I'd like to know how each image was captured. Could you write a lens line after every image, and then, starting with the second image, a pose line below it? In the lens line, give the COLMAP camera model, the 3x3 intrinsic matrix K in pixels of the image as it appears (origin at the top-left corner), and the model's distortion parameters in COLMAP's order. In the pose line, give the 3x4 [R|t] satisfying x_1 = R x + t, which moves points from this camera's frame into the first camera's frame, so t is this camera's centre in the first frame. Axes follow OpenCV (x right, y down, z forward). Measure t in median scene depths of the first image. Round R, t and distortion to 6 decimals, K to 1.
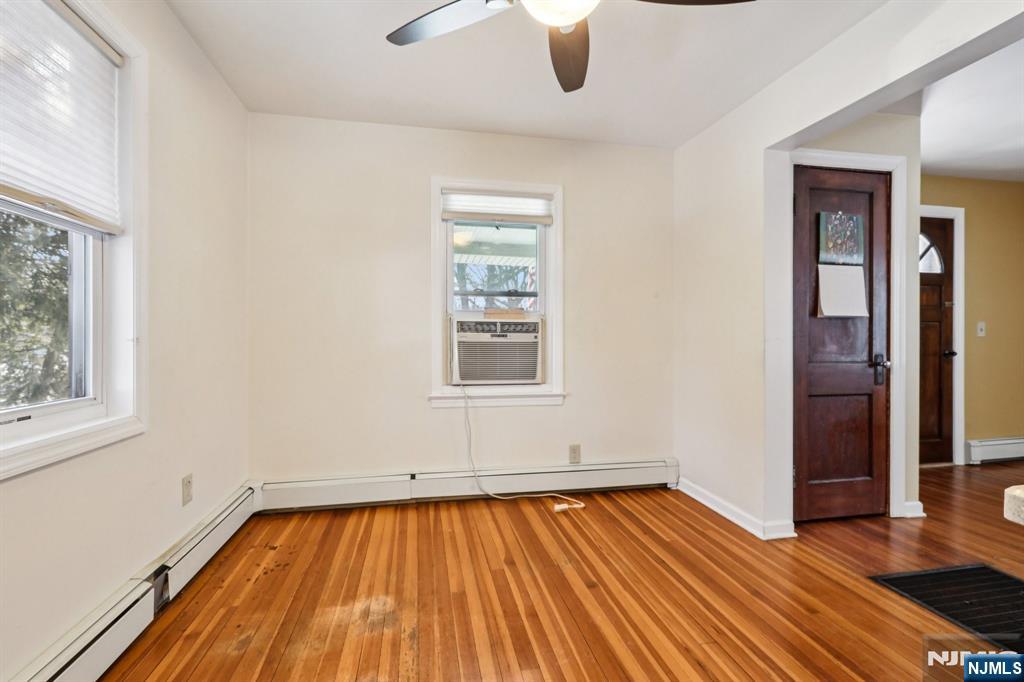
lens RADIAL K [[457.6, 0, 509.1], [0, 457.6, 336.5], [0, 0, 1]] dist [-0.003316, 0.001163]
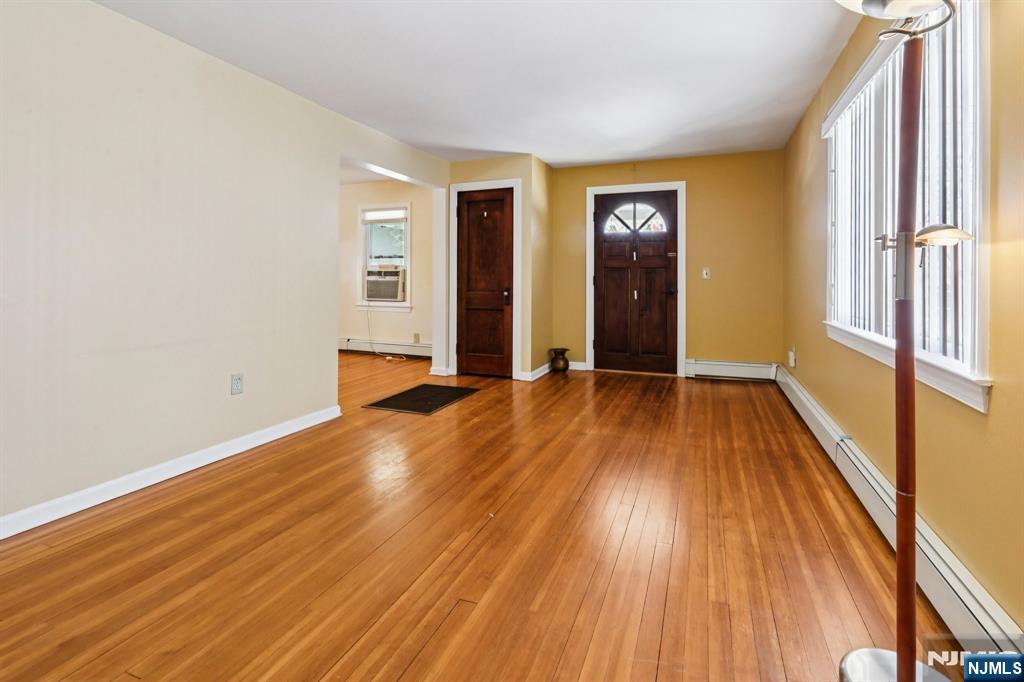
lens RADIAL K [[457.6, 0, 507.6], [0, 457.6, 275.5], [0, 0, 1]] dist [-0.003316, 0.001163]
pose [[0.846836, 0.000285, -0.531853, 1.609404], [-0.001674, 0.999996, -0.002129, -0.008108], [0.531851, 0.002693, 0.846834, -0.483929]]
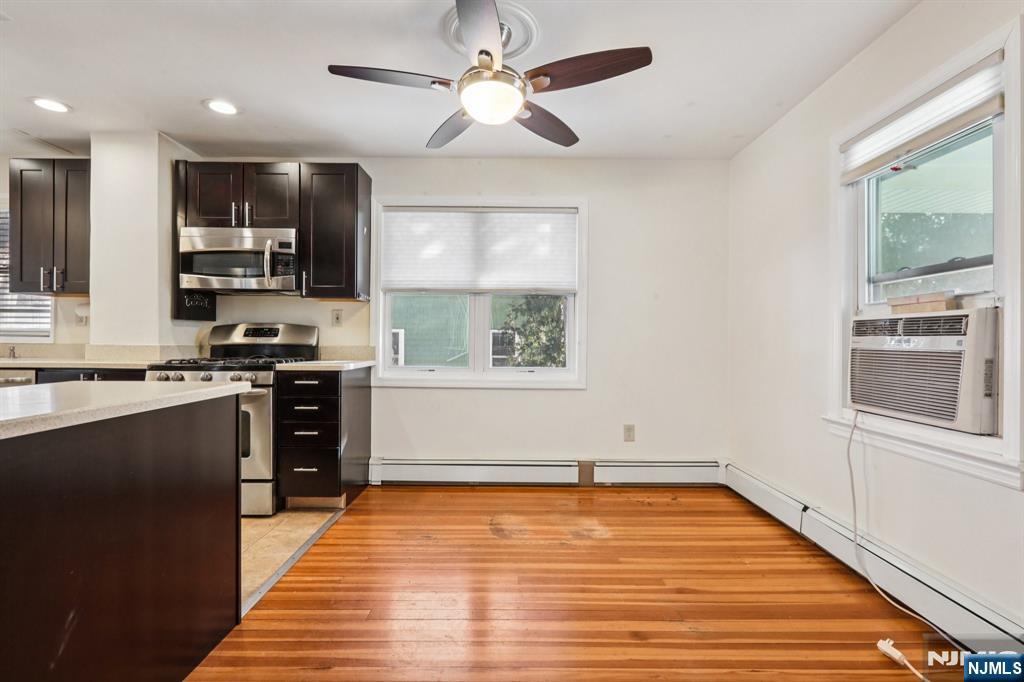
lens RADIAL K [[457.6, 0, 510.1], [0, 457.6, 340.8], [0, 0, 1]] dist [-0.003316, 0.001163]
pose [[-0.200566, -0.003048, -0.979676, 0.699345], [-0.001361, 0.999995, -0.002832, 0.000909], [0.979679, 0.000765, -0.200569, 0.617689]]
